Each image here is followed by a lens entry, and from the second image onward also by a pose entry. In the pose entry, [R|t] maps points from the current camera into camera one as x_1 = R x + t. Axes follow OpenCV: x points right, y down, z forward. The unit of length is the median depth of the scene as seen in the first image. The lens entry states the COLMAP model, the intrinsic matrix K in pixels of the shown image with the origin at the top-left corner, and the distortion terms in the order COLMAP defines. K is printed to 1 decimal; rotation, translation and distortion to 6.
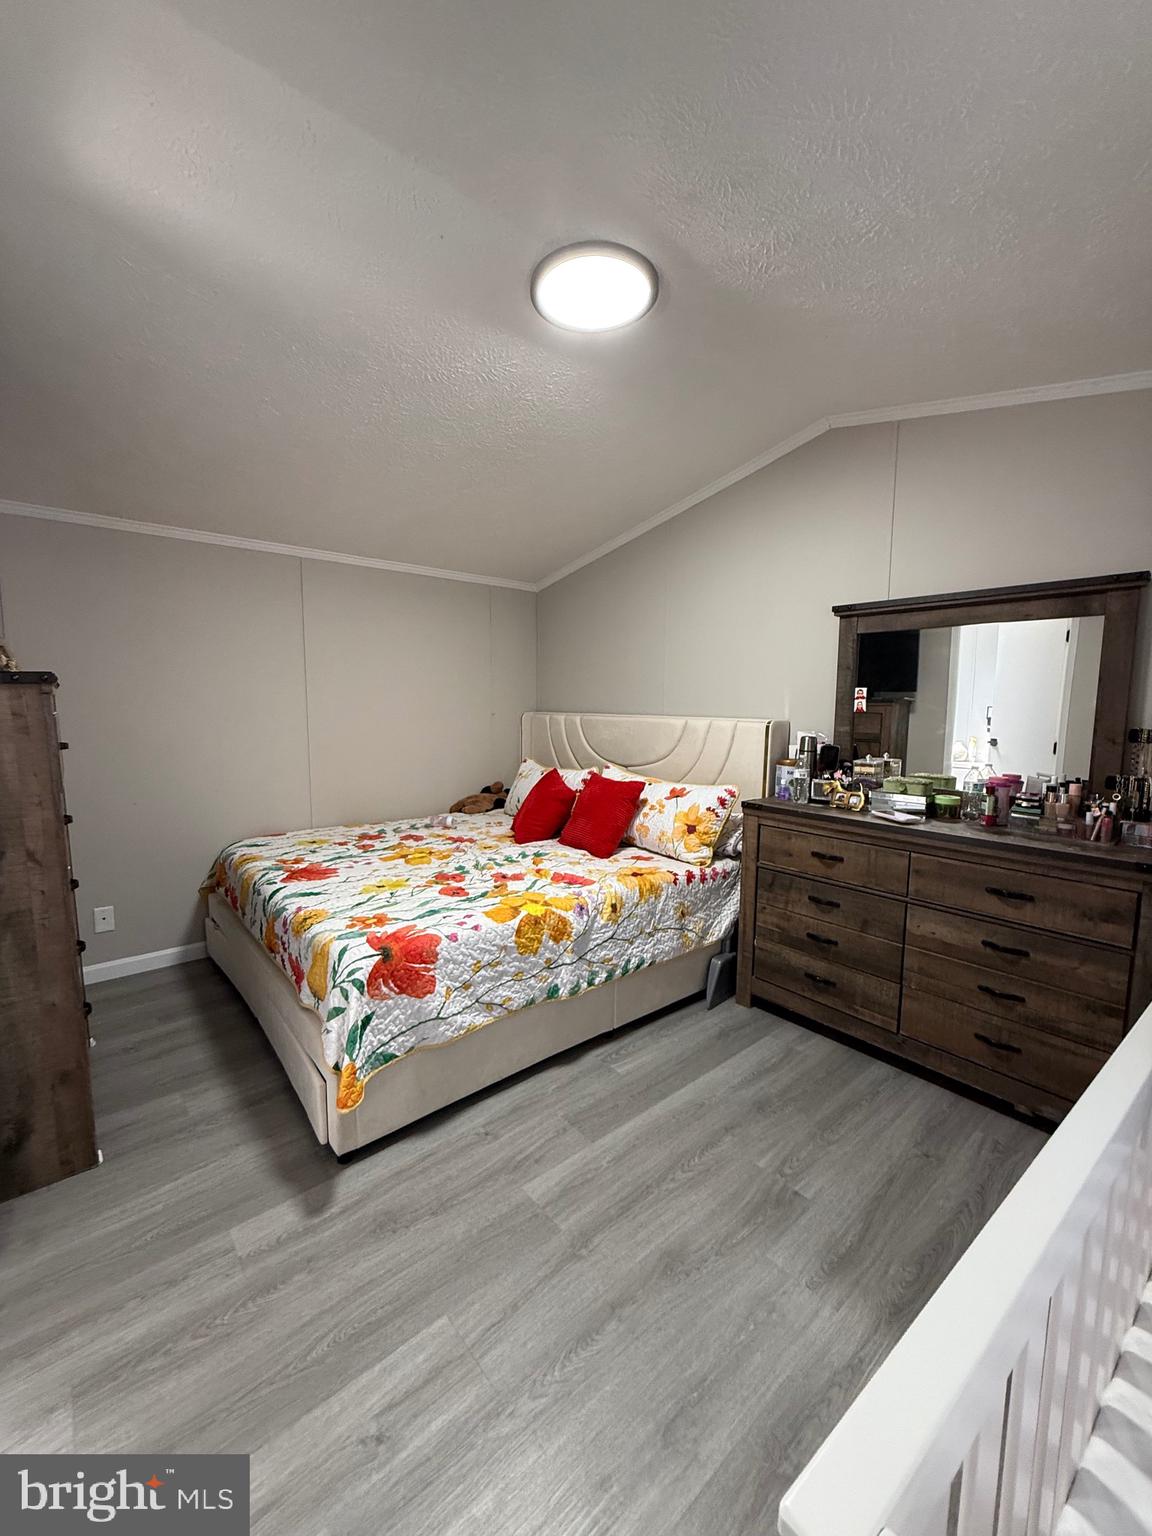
lens RADIAL K [[612.2, 0, 576.9], [0, 612.2, 765.1], [0, 0, 1]] dist [-0.003249, 0.000617]
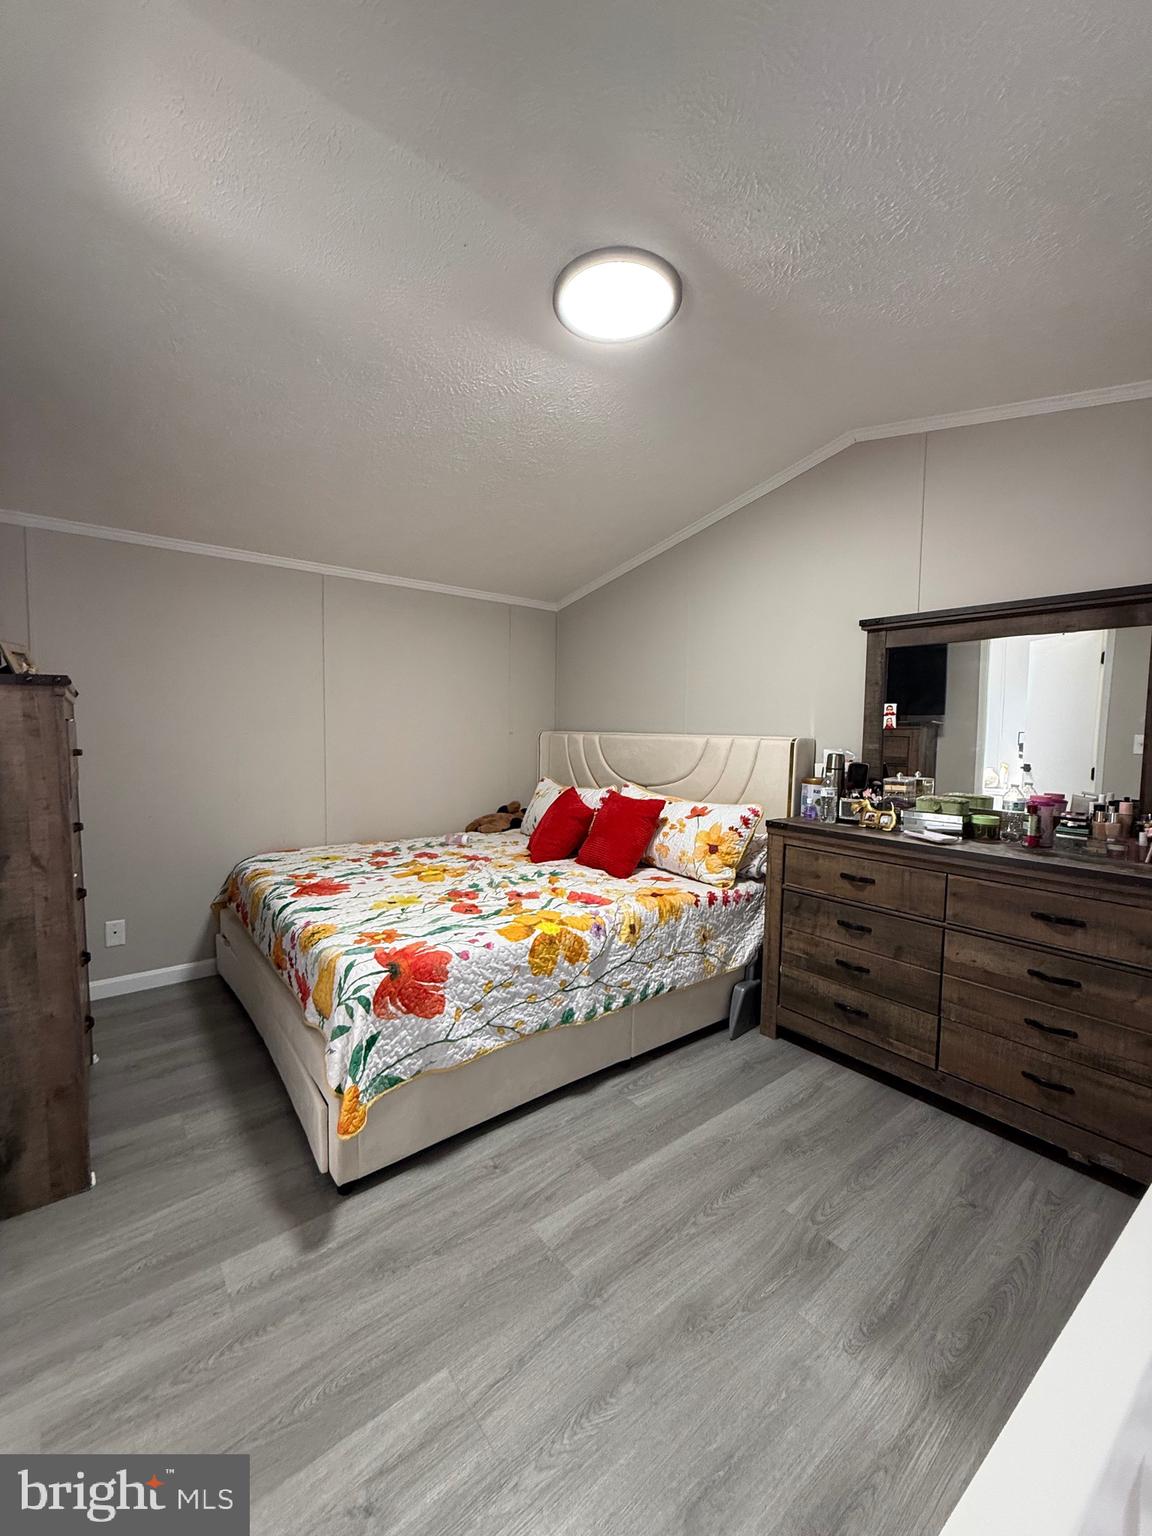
lens RADIAL K [[612.2, 0, 576.4], [0, 612.2, 764.7], [0, 0, 1]] dist [-0.003249, 0.000617]
pose [[0.999464, 0.009083, -0.031457, 0.000841], [-0.010471, 0.998966, -0.044245, 0.022650], [0.031023, 0.044551, 0.998525, 0.033234]]
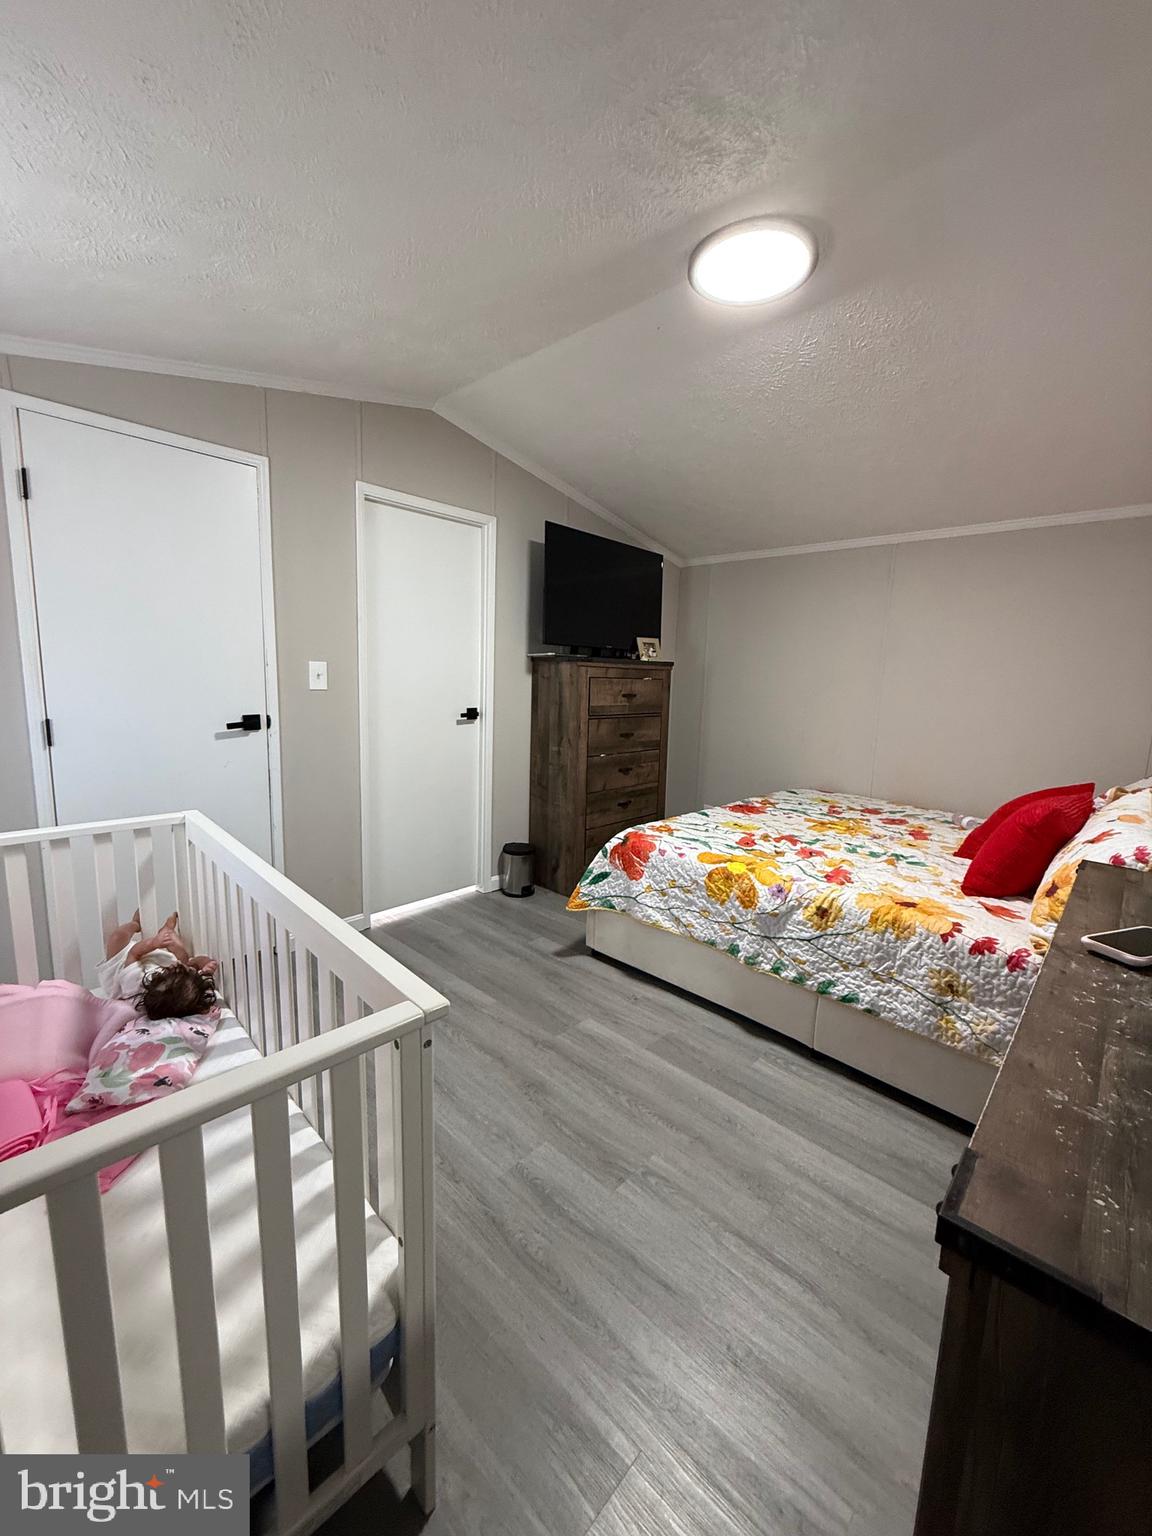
lens RADIAL K [[612.2, 0, 574.2], [0, 612.2, 769.3], [0, 0, 1]] dist [-0.003249, 0.000617]
pose [[0.099674, 0.157053, -0.982547, 0.975462], [-0.131885, 0.980838, 0.143401, -0.052272], [0.986241, 0.115290, 0.118477, 0.599580]]
